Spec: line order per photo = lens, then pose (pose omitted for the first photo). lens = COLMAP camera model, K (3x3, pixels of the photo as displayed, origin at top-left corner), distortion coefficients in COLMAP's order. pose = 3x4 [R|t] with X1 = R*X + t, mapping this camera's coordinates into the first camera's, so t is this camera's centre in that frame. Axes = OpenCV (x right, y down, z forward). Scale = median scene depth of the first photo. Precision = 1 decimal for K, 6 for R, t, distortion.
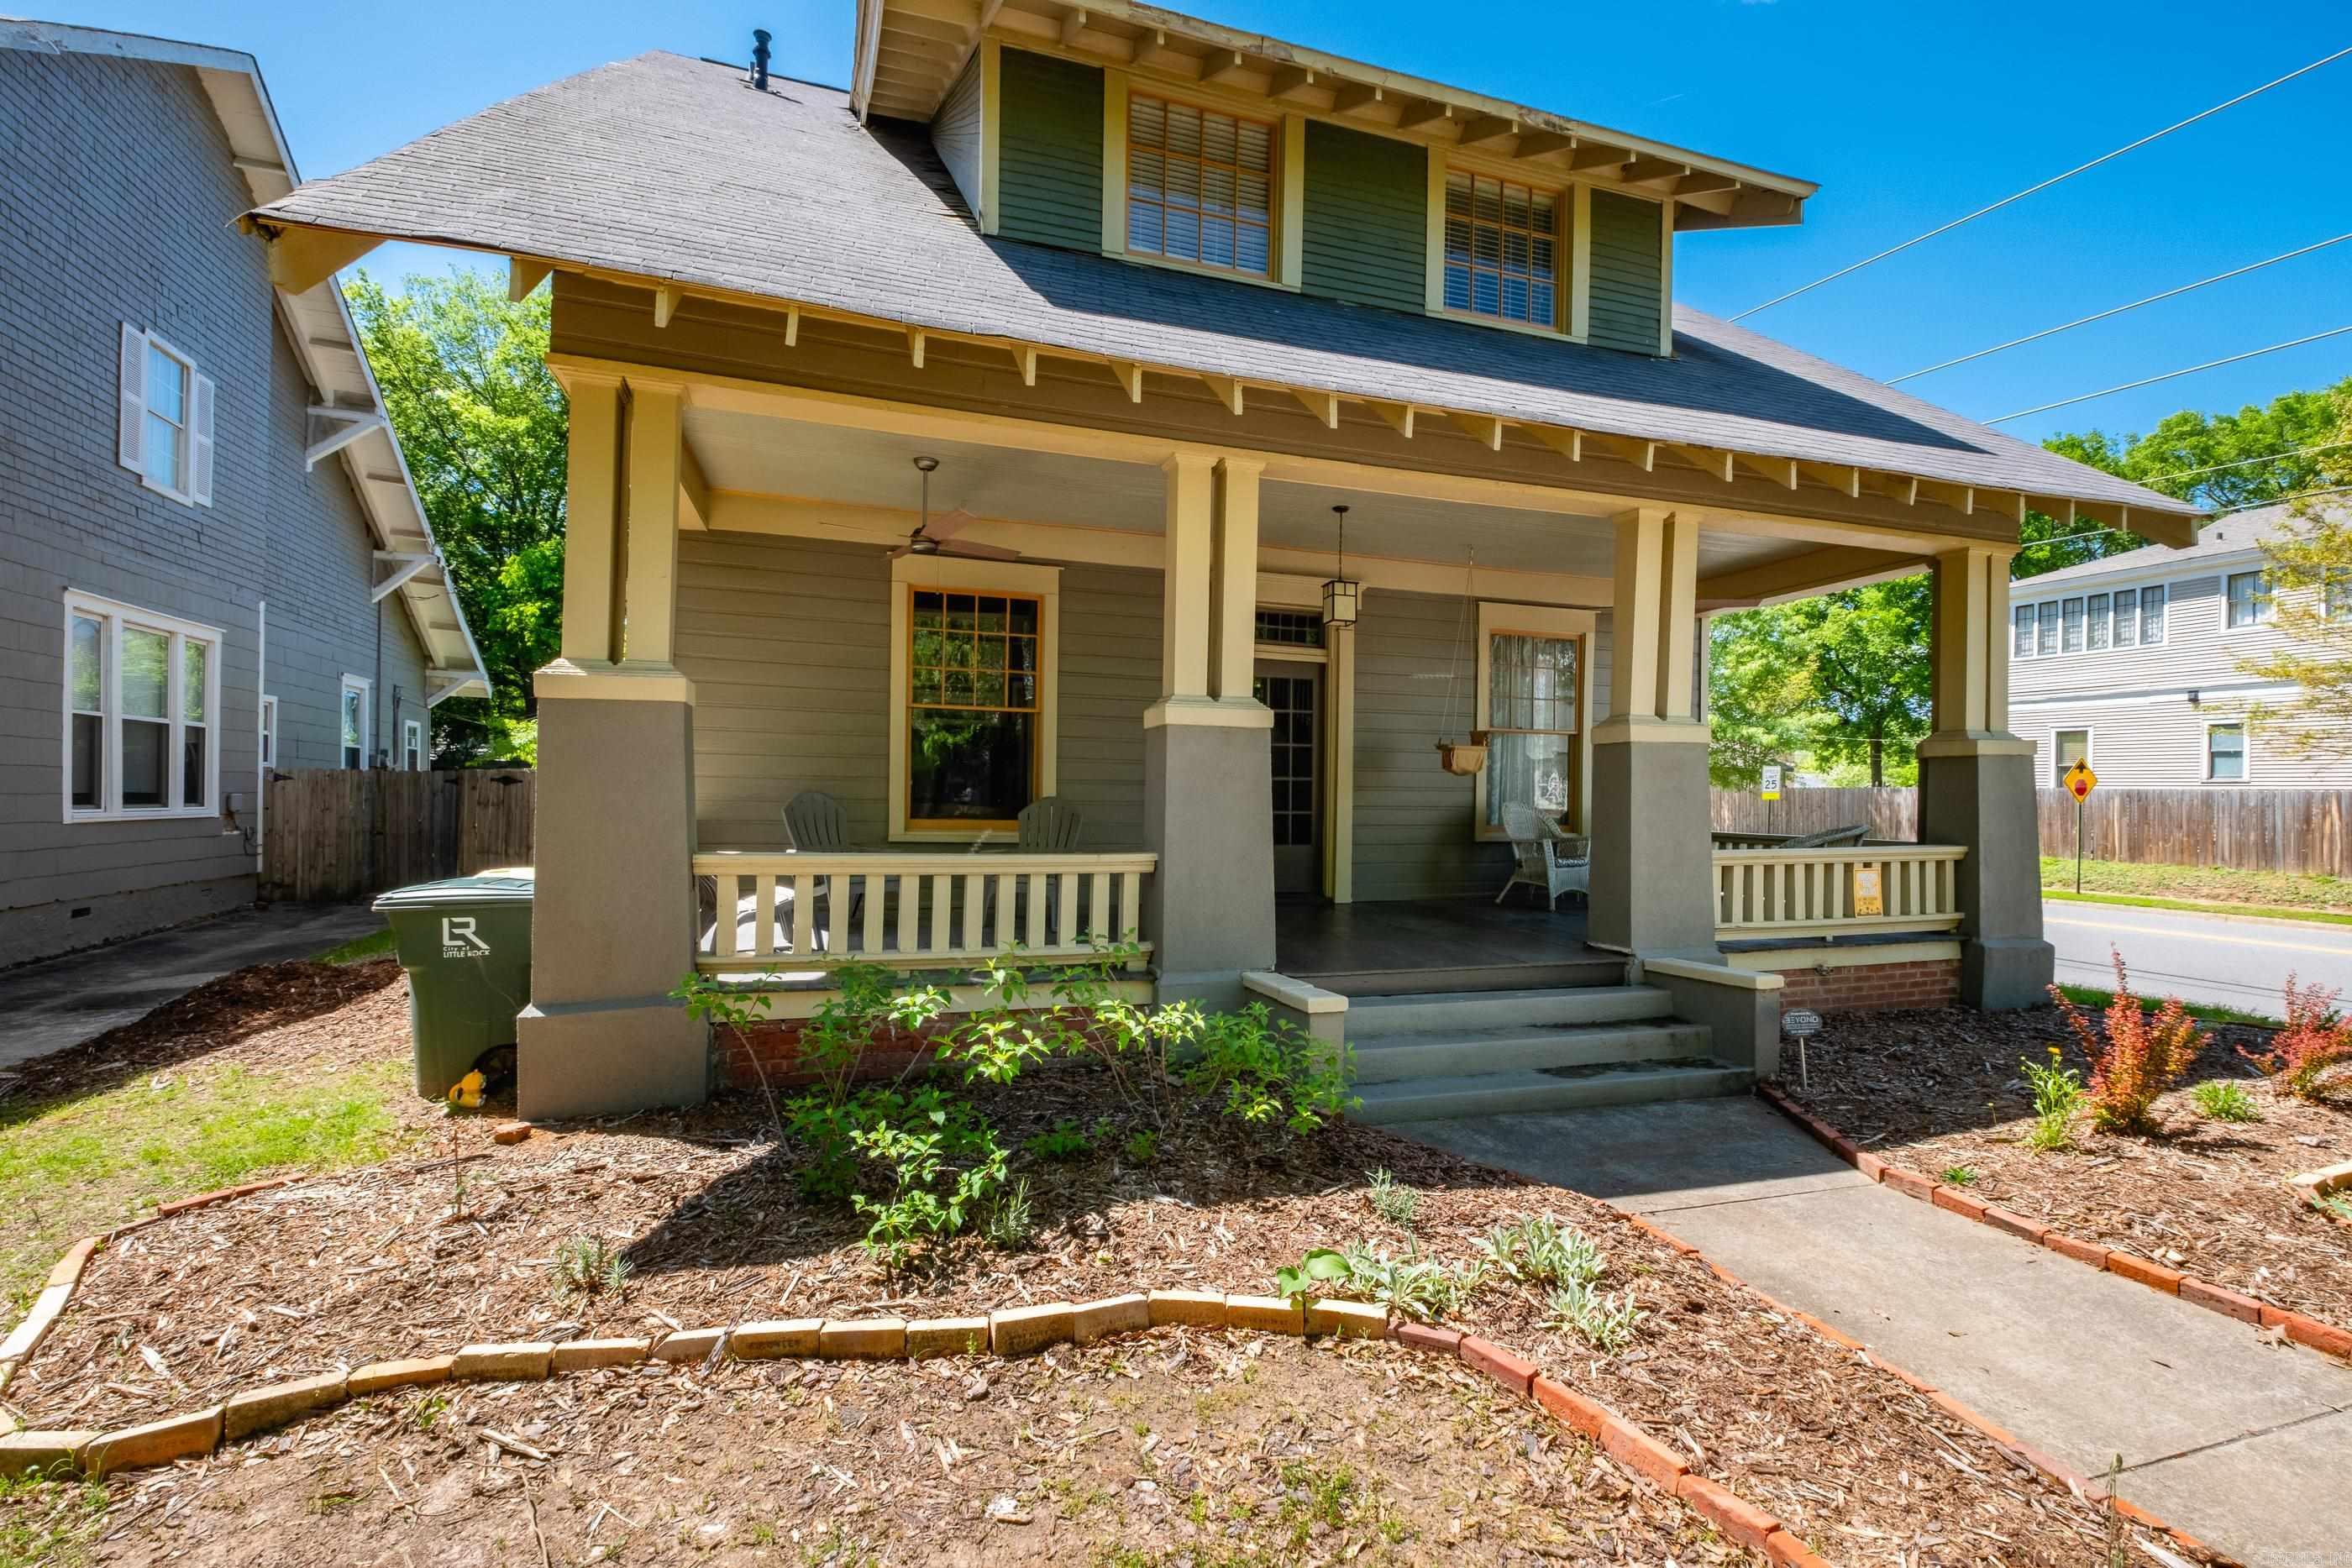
lens RADIAL K [[1029.7, 0, 1176.0], [0, 1029.7, 784.0], [0, 0, 1]] dist [-0.001648, -0.000887]
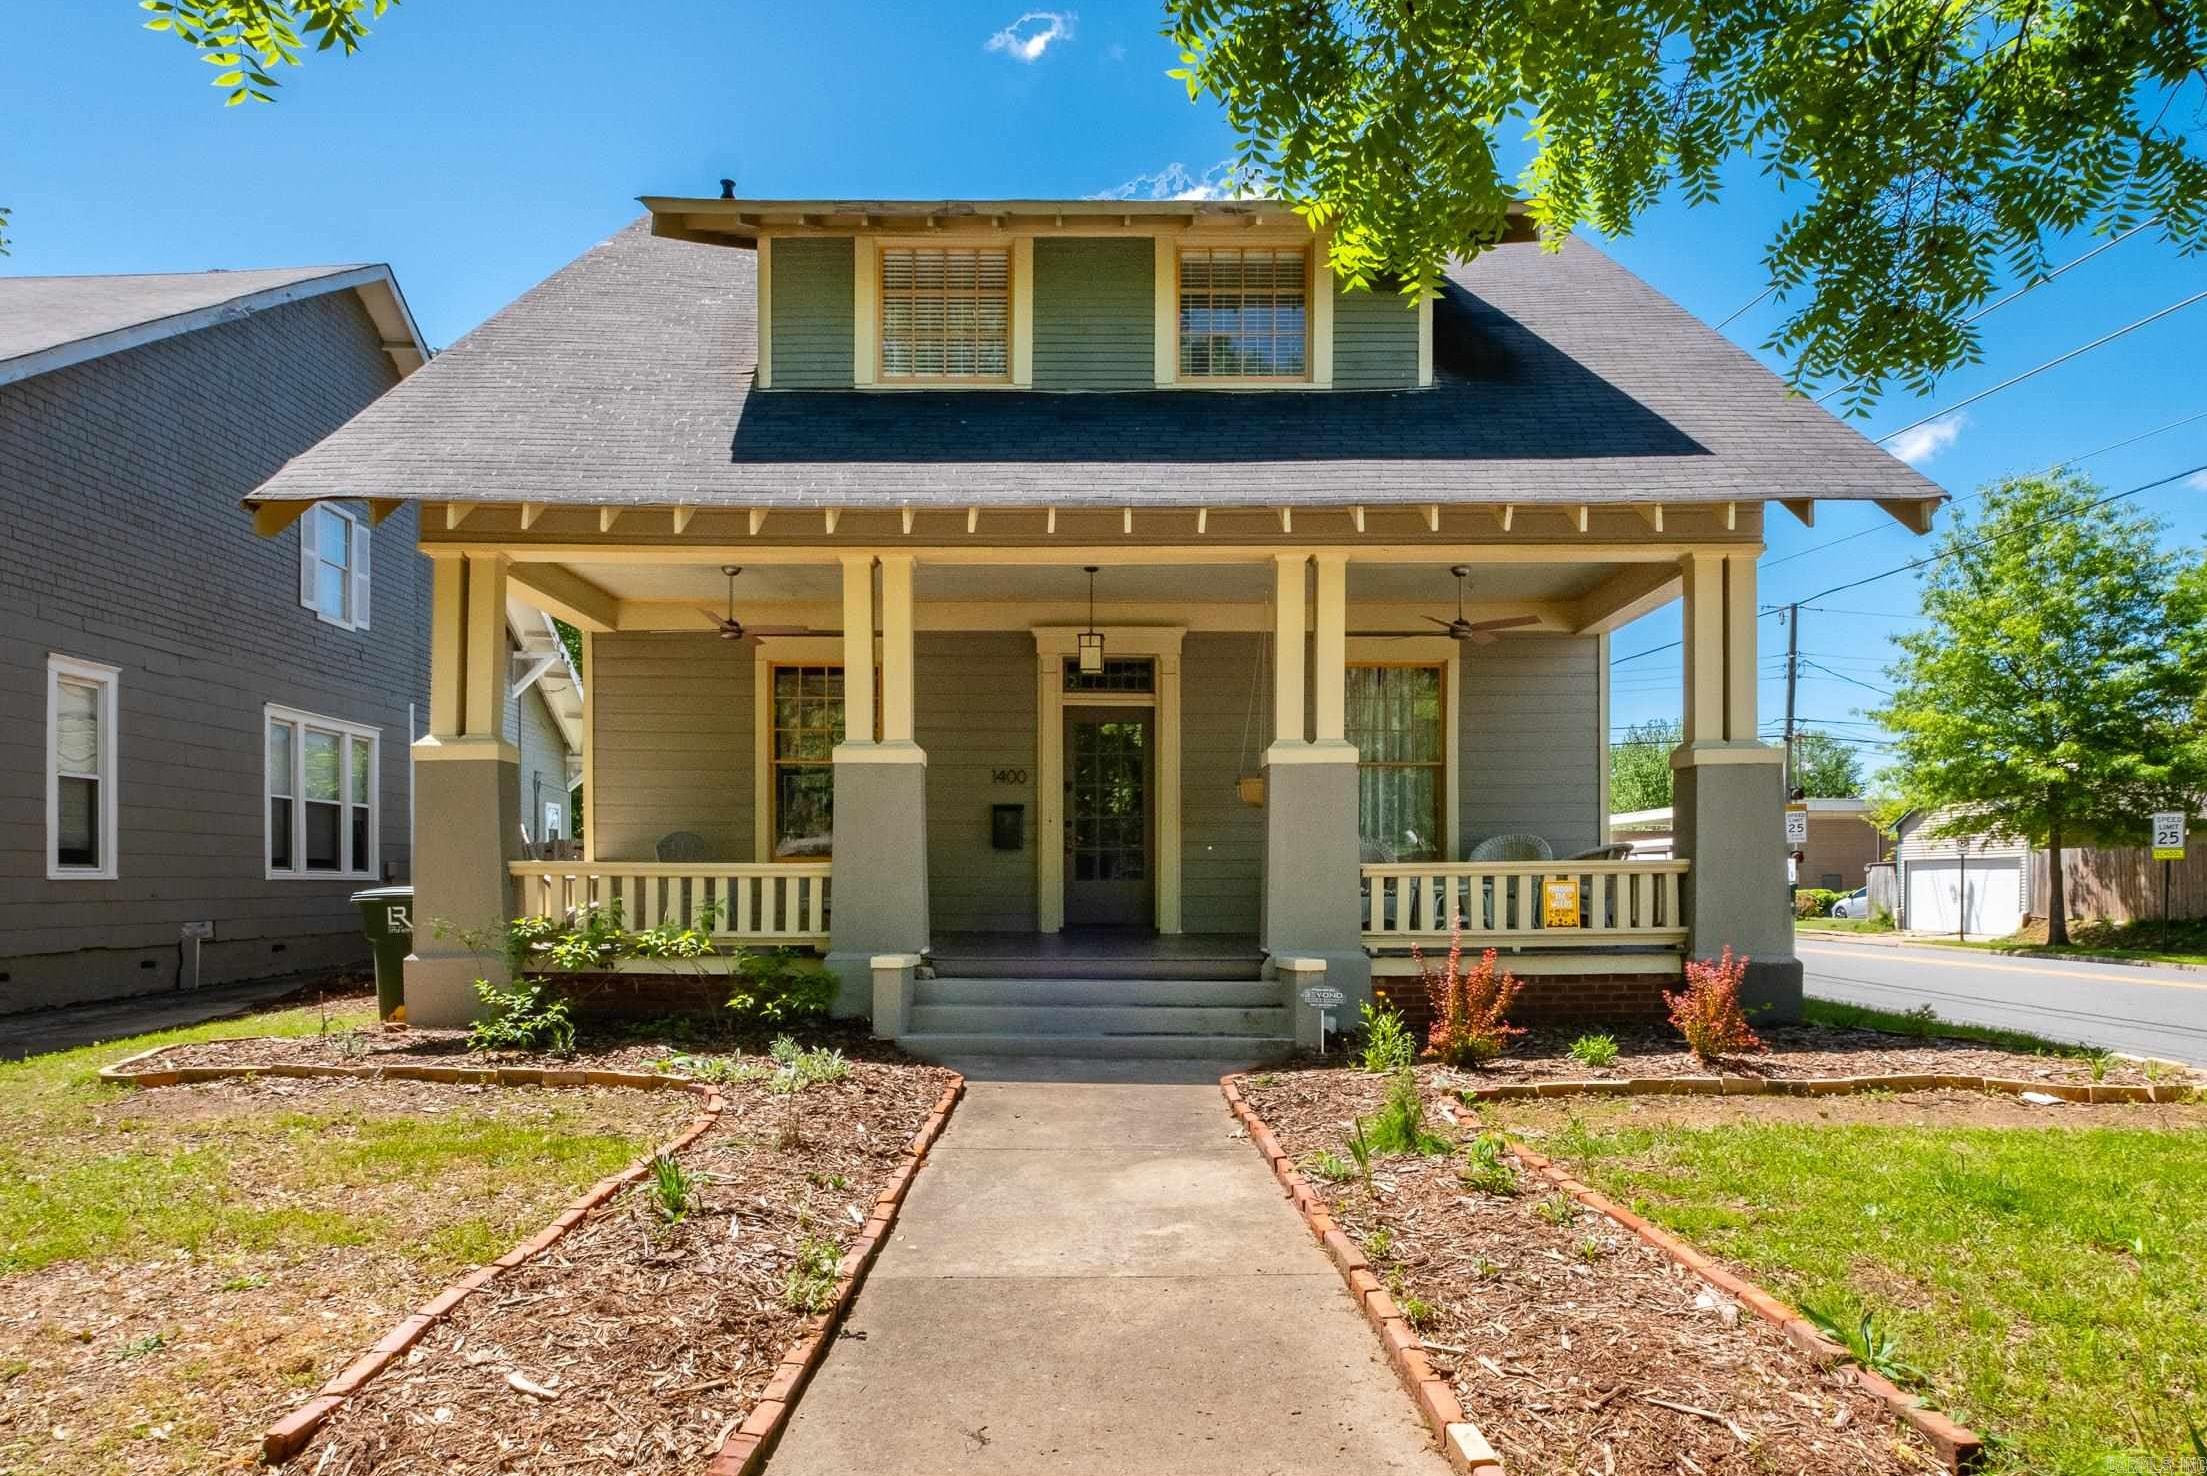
lens RADIAL K [[1303.1, 0, 1078.1], [0, 1303.1, 868.5], [0, 0, 1]] dist [-0.001835, -0.000062]
pose [[0.947420, -0.016377, -0.319572, 0.540755], [0.014889, 0.999864, -0.007098, 0.061506], [0.319645, 0.001967, 0.947535, -0.314988]]
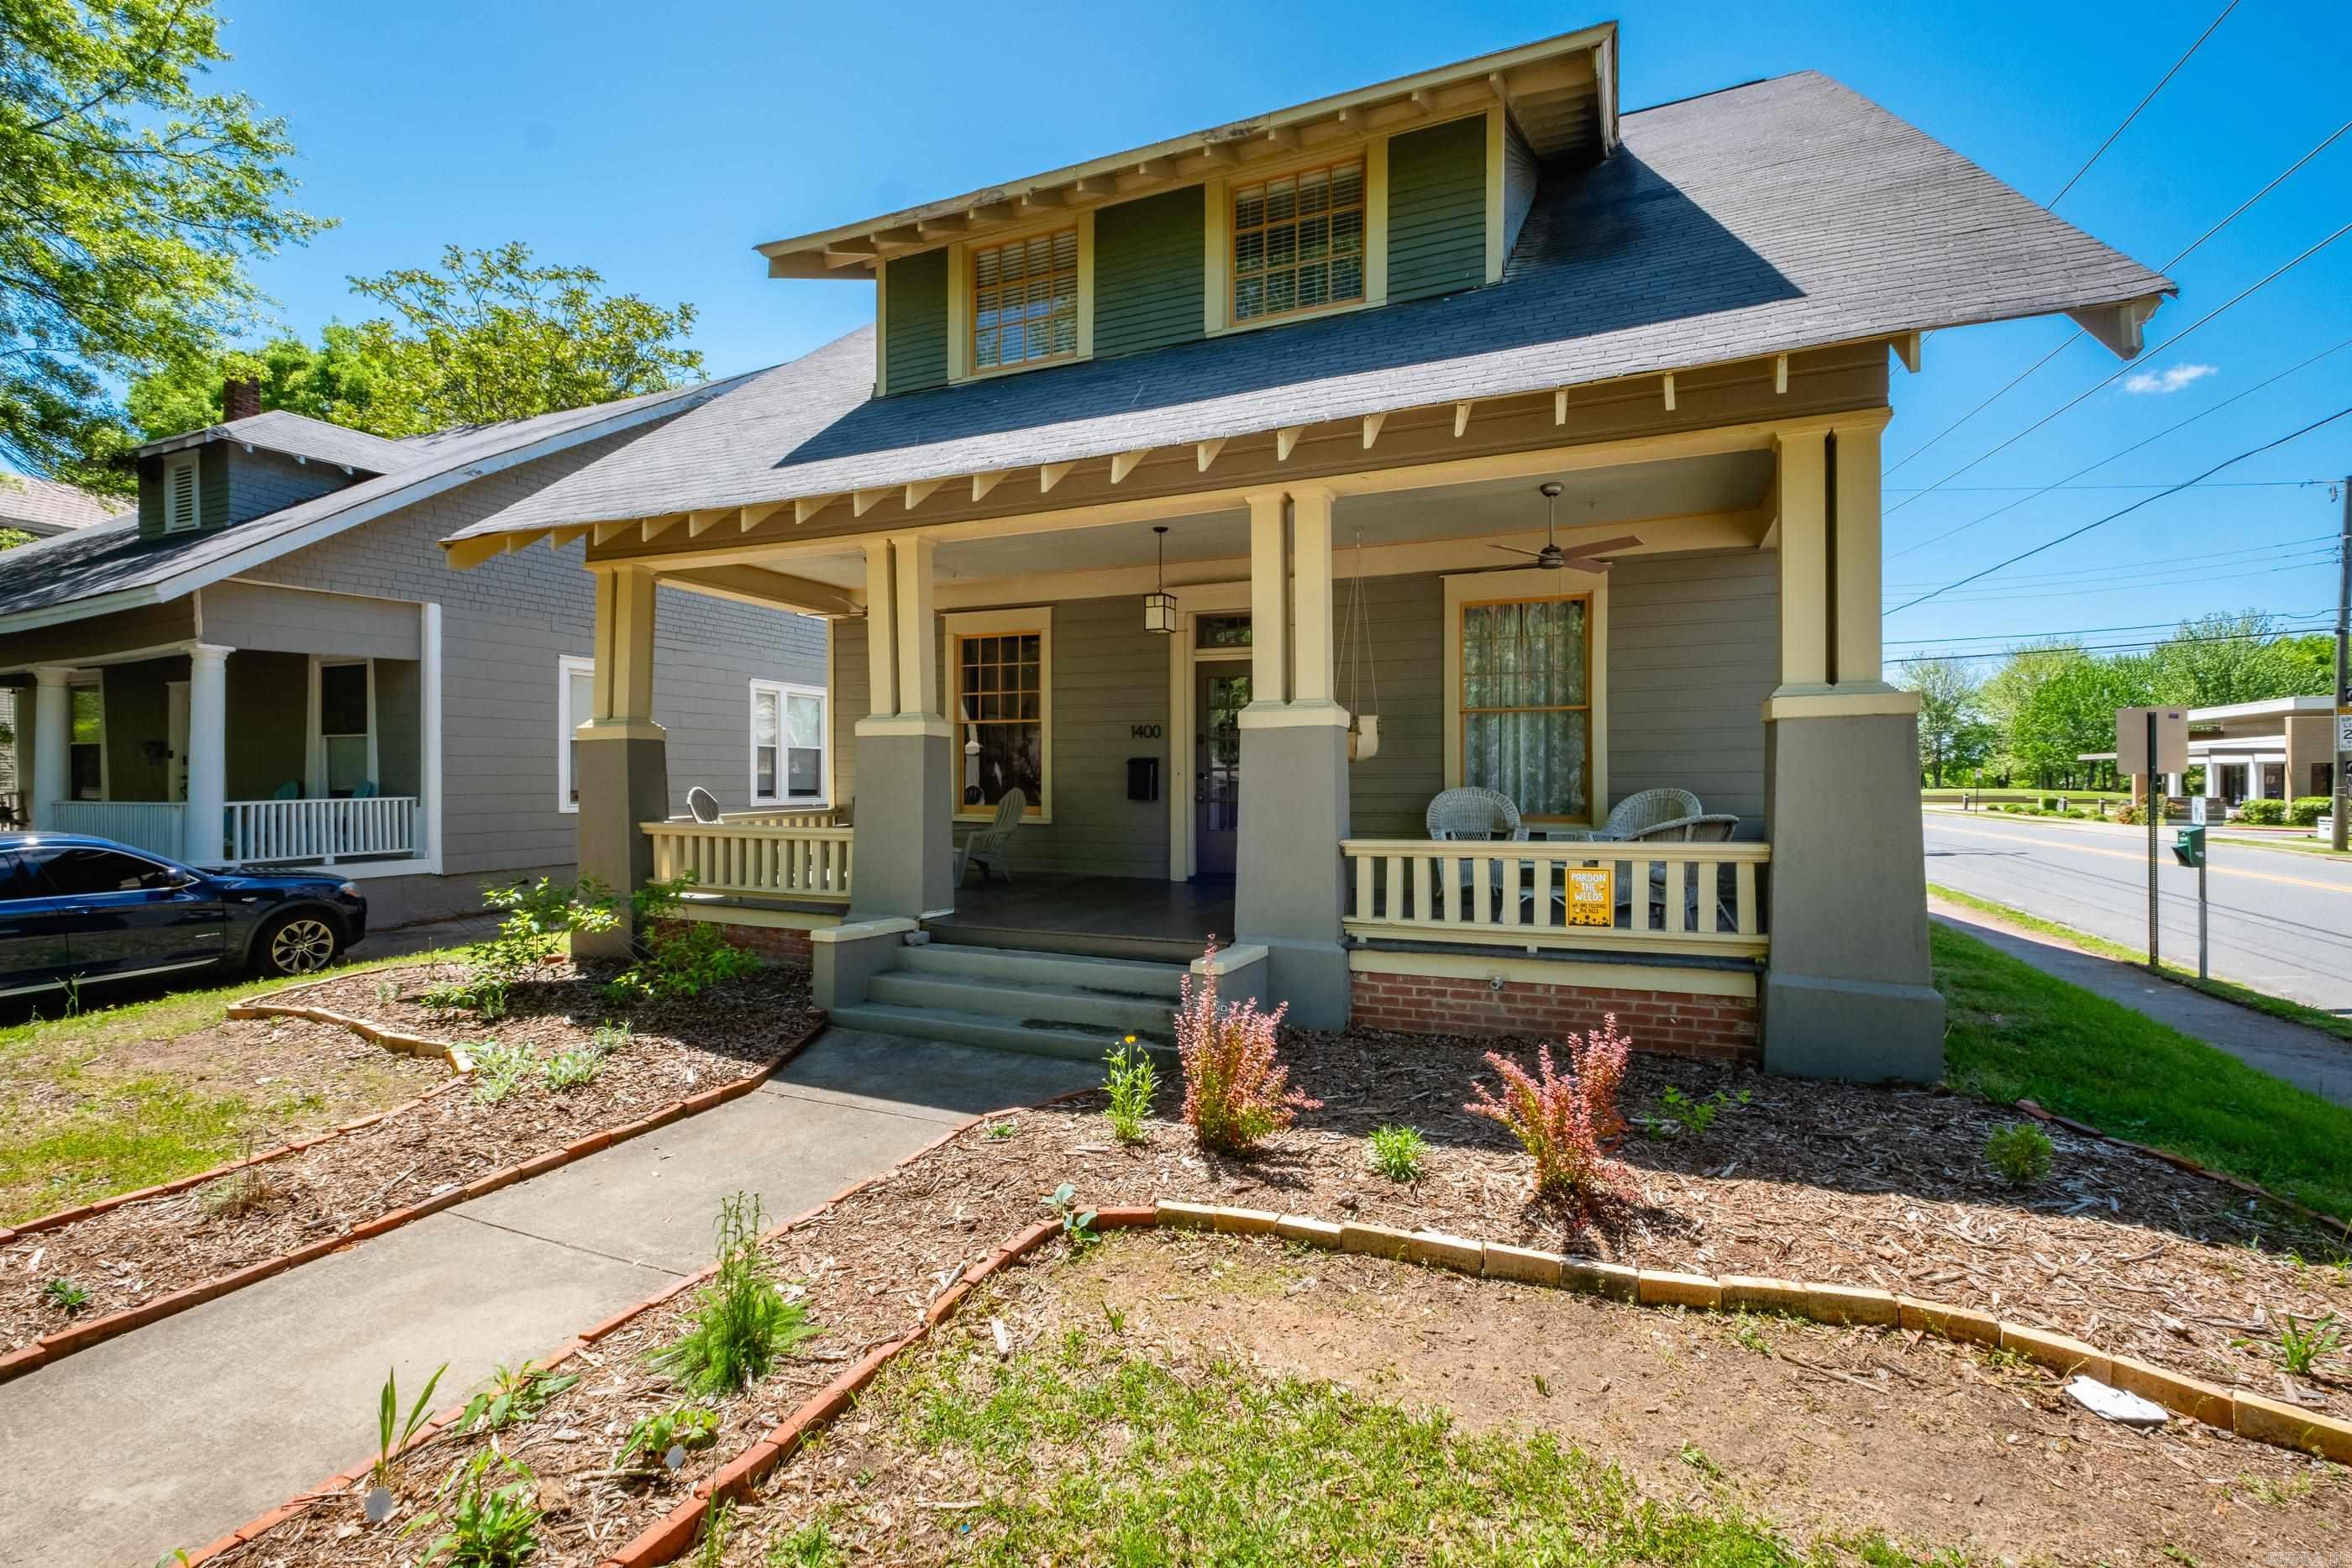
lens RADIAL K [[1013.0, 0, 1176.1], [0, 1013.0, 773.1], [0, 0, 1]] dist [-0.000009, -0.000173]
pose [[0.752711, -0.018401, -0.658094, 0.815862], [0.016803, 0.999821, -0.008737, 0.007874], [0.658137, -0.004481, 0.752885, 0.161633]]
